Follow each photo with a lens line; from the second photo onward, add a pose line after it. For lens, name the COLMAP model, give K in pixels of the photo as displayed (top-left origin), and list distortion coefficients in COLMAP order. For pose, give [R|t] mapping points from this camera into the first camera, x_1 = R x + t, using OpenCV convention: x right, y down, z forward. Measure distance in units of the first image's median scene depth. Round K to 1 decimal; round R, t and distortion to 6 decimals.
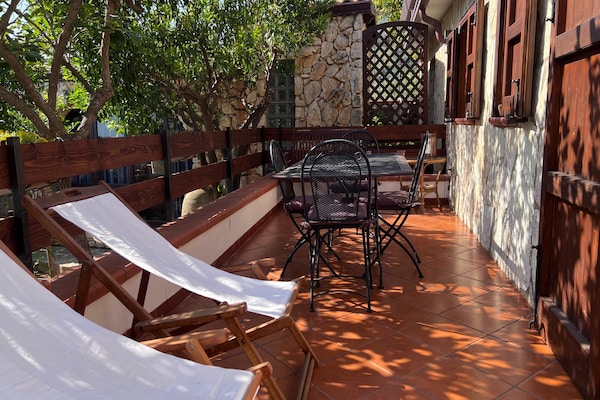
lens RADIAL K [[542.2, 0, 301.4], [0, 542.2, 197.9], [0, 0, 1]] dist [-0.007185, -0.003784]
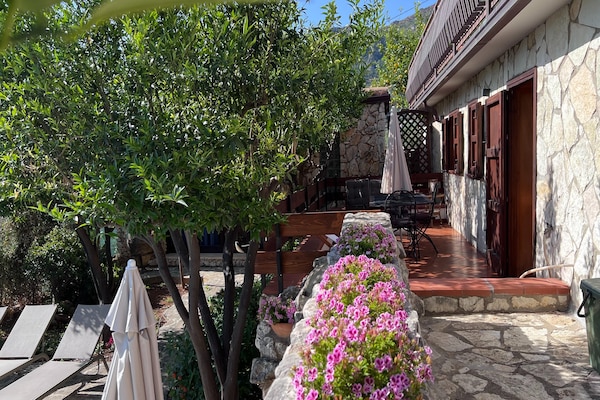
lens RADIAL K [[542.2, 0, 301.4], [0, 542.2, 197.9], [0, 0, 1]] dist [-0.007185, -0.003784]
pose [[0.999373, -0.031595, 0.015990, -0.196676], [0.032731, 0.996523, -0.076620, 0.051872], [-0.013513, 0.077095, 0.996932, -0.643093]]
